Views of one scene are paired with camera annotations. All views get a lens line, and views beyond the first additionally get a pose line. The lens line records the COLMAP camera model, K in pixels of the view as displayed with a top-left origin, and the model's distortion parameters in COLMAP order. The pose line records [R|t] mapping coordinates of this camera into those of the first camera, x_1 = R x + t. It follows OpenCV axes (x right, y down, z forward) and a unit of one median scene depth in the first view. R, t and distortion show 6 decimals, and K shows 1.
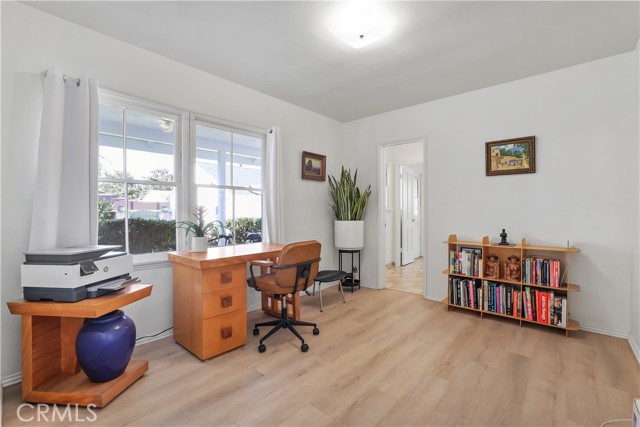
lens RADIAL K [[286.9, 0, 320.3], [0, 286.9, 210.6], [0, 0, 1]] dist [-0.000215, -0.000003]
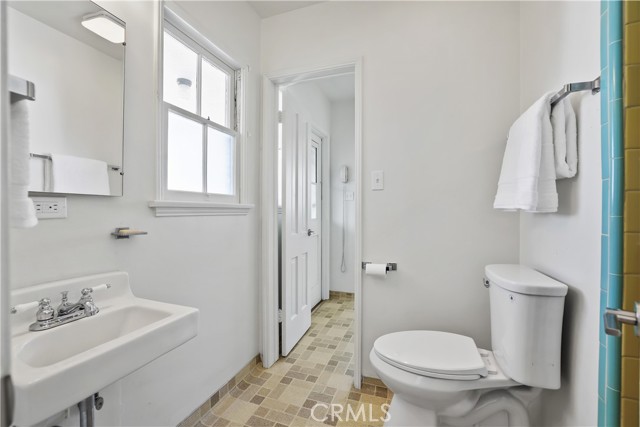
lens RADIAL K [[285.8, 0, 318.8], [0, 285.8, 214.5], [0, 0, 1]] dist [-0.012684, -0.000156]
pose [[0.929484, 0.000628, 0.368863, 0.194472], [-0.003215, 0.999974, 0.006401, 0.004493], [-0.368849, -0.007136, 0.929462, 0.645905]]
